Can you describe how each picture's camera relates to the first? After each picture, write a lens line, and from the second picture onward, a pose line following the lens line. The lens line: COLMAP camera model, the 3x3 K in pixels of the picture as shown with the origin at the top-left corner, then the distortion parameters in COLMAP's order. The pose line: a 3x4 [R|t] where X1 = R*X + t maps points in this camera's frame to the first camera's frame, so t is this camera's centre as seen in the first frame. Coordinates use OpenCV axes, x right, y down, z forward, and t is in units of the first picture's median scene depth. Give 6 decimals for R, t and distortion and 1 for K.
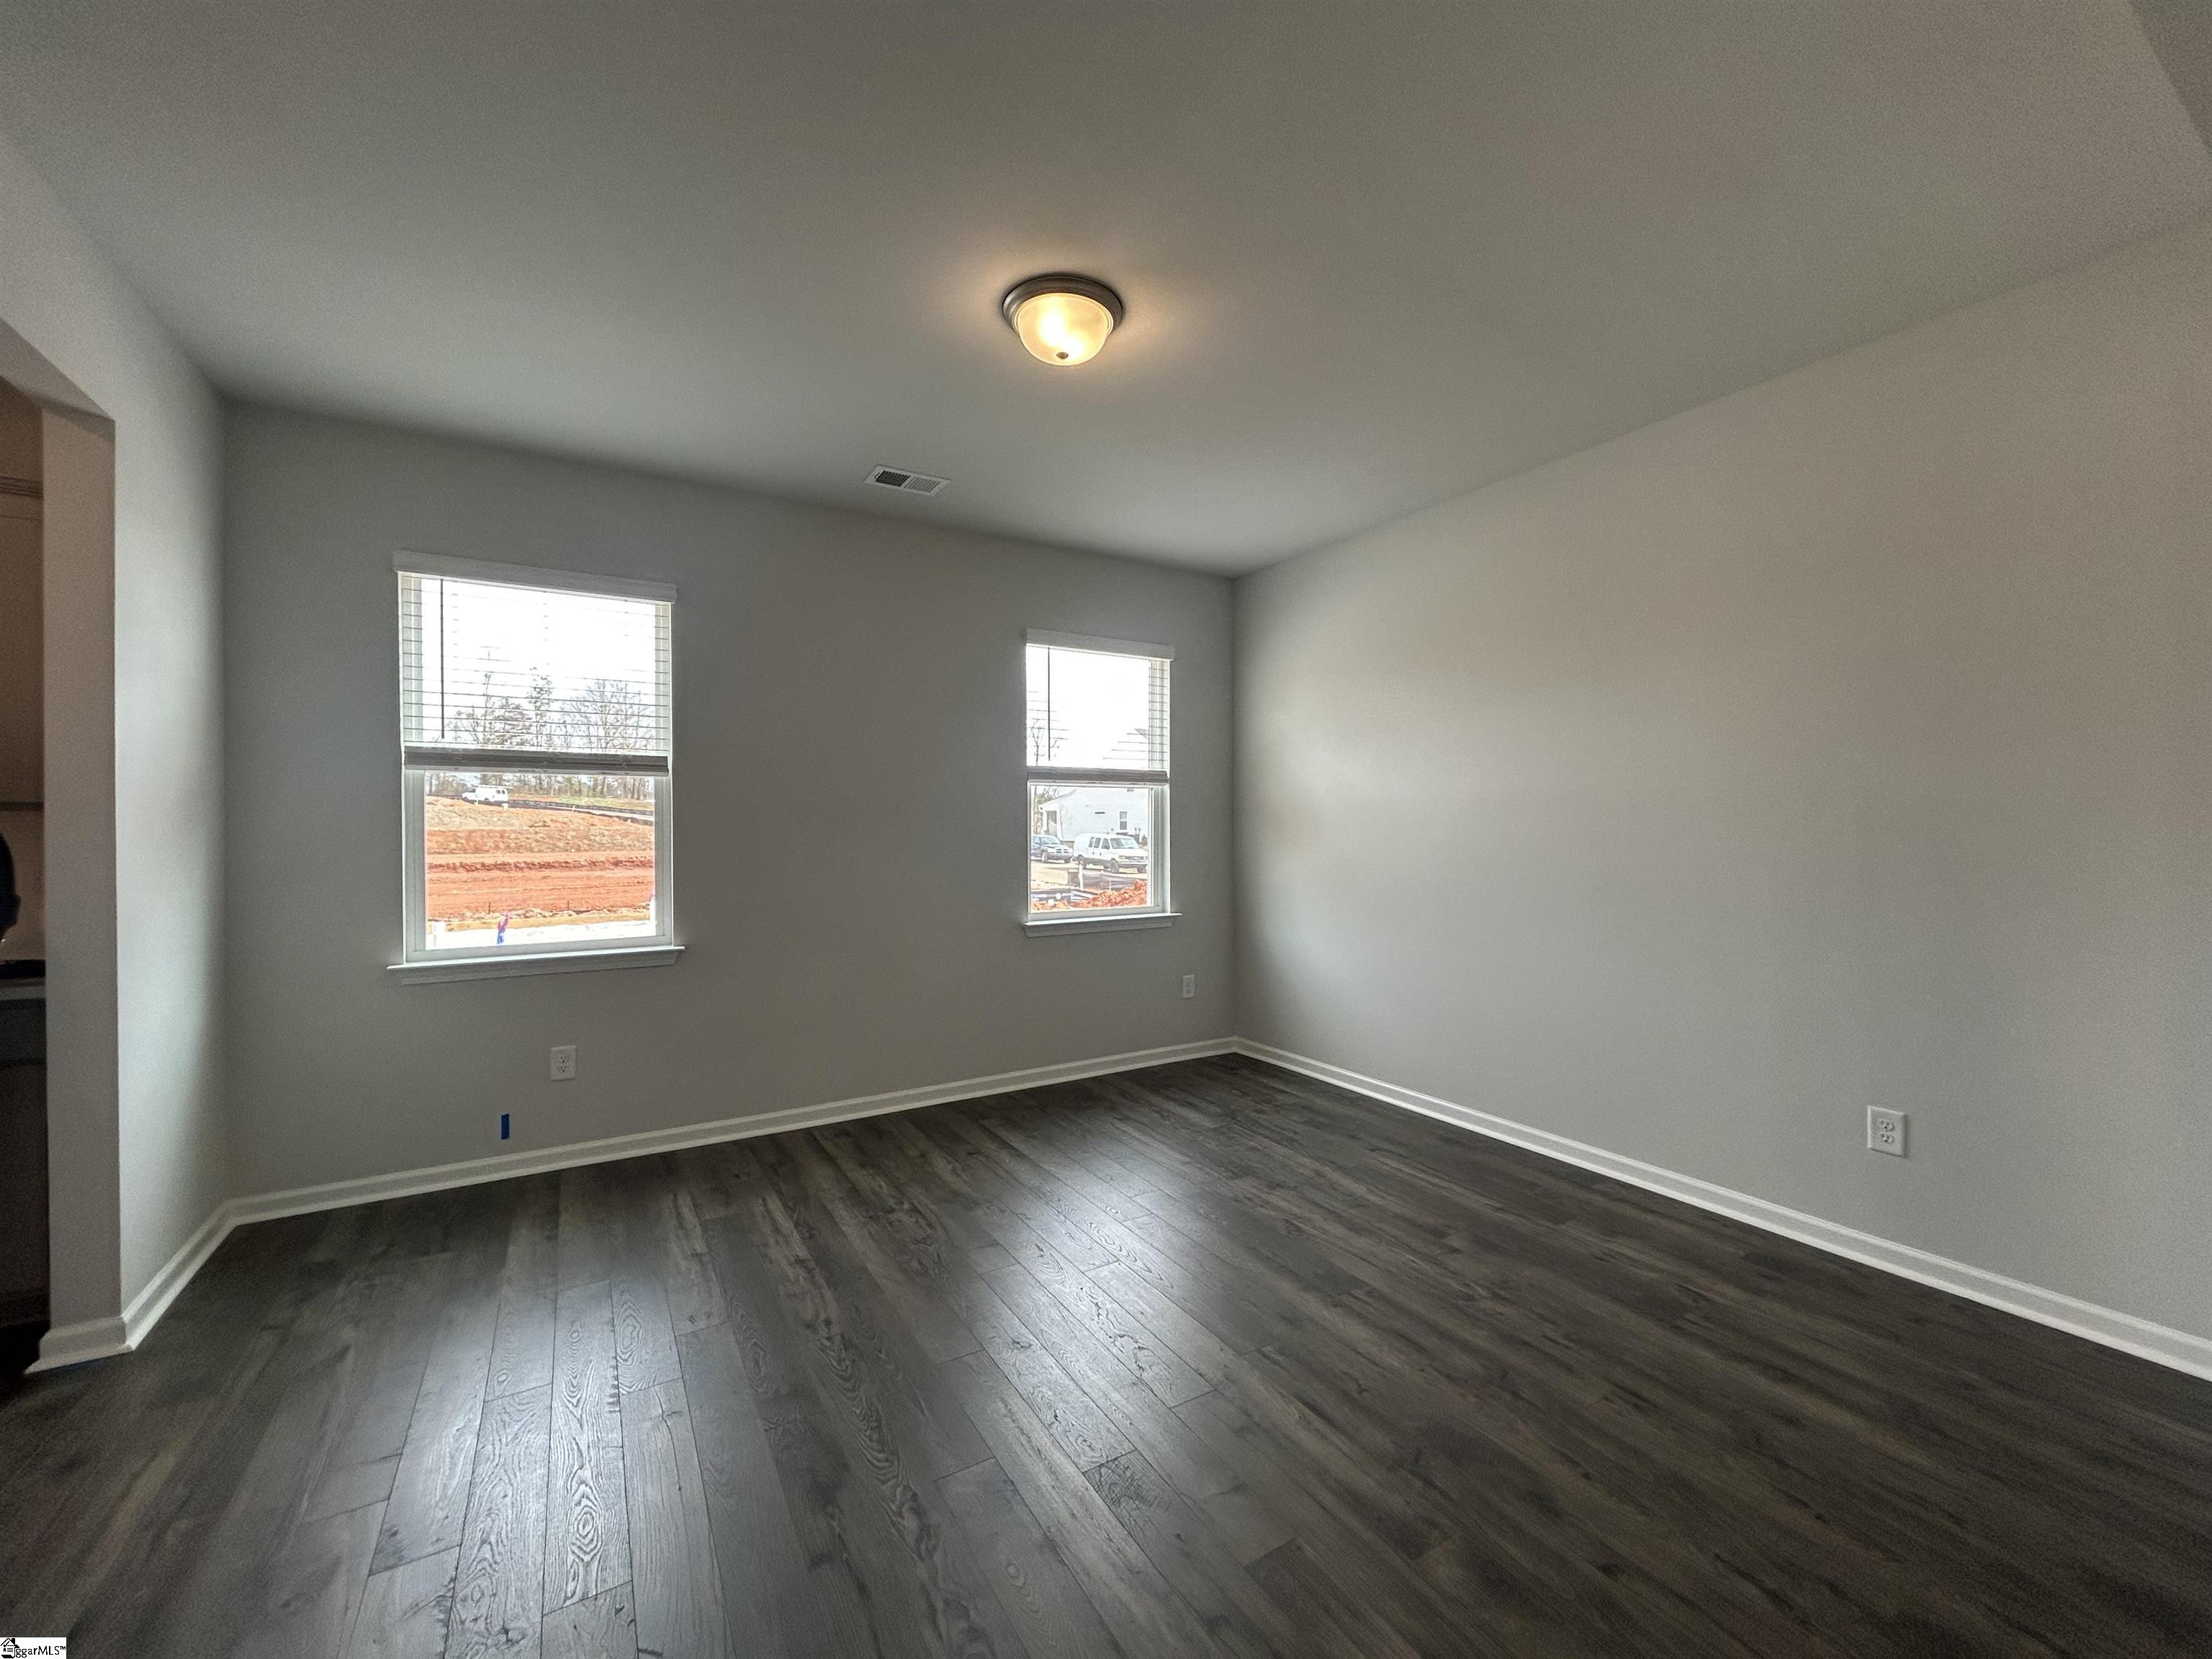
lens RADIAL K [[881.5, 0, 1105.8], [0, 881.5, 827.0], [0, 0, 1]] dist [0.000161, 0.000285]
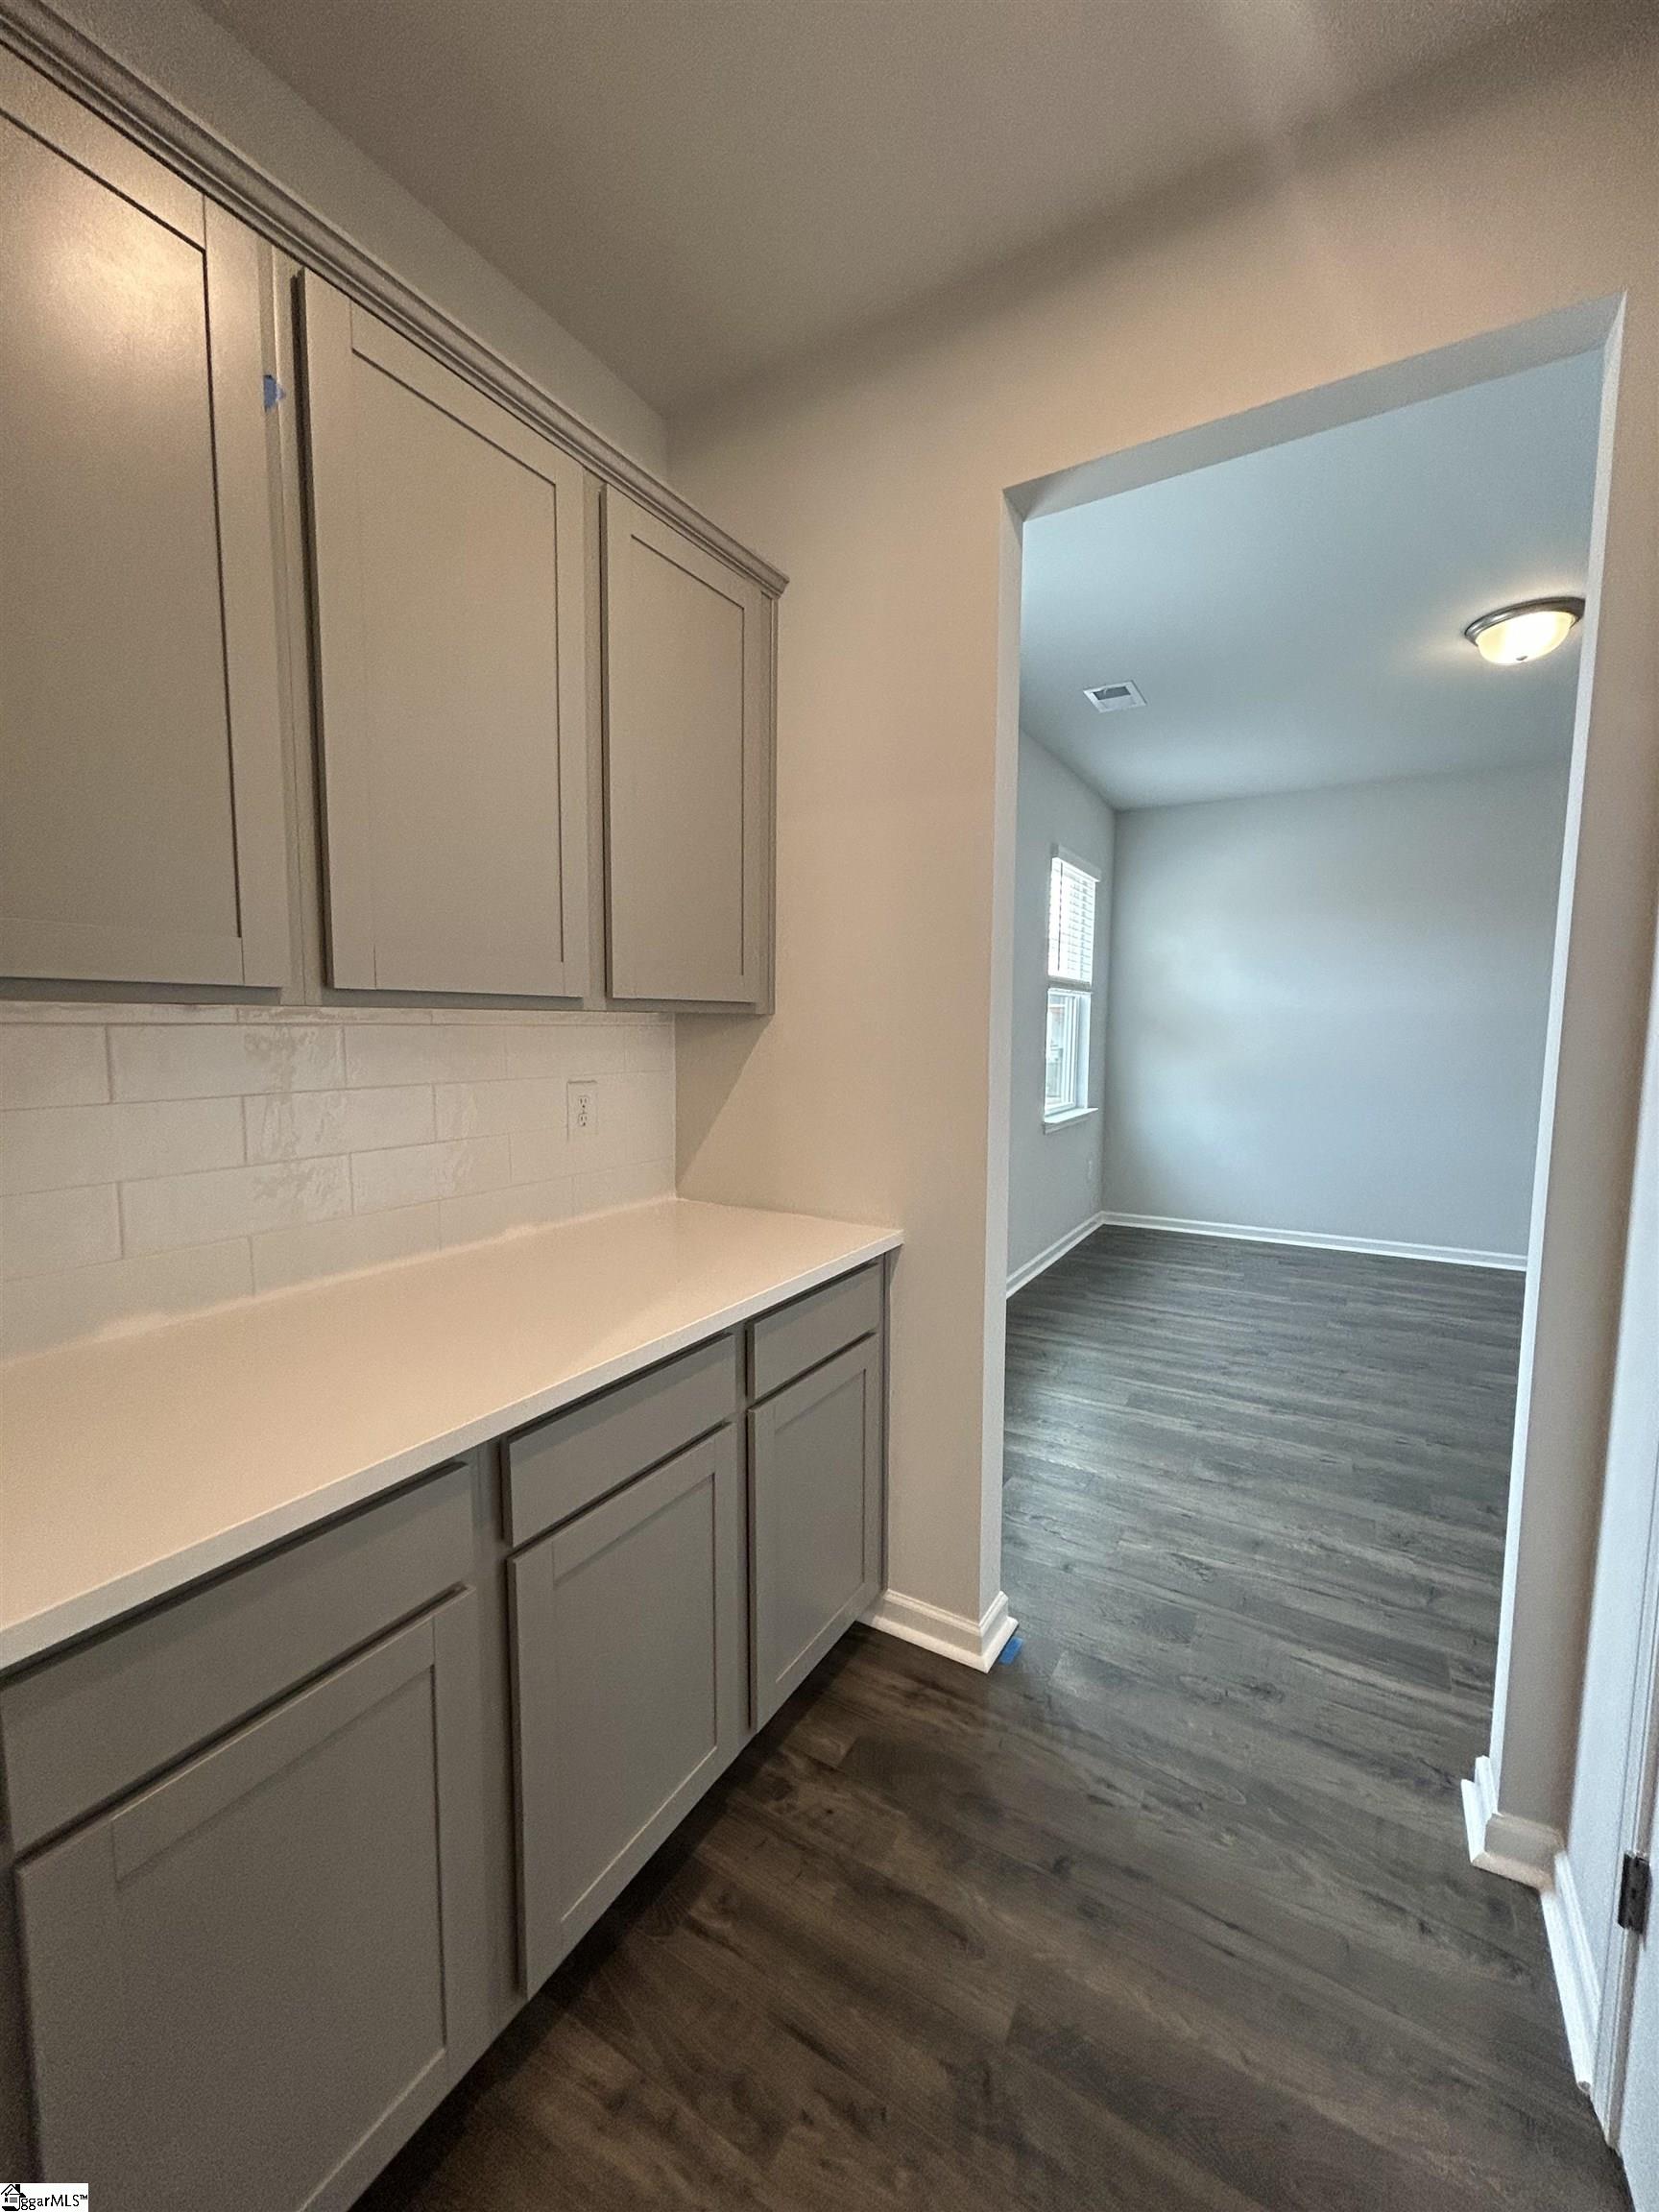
lens RADIAL K [[889.1, 0, 829.5], [0, 889.1, 1106.0], [0, 0, 1]] dist [0.000869, 0.000094]
pose [[0.879021, -0.036397, 0.475391, -1.078302], [-0.007830, 0.995845, 0.090722, -0.007664], [-0.476718, -0.083469, 0.875084, 0.219564]]
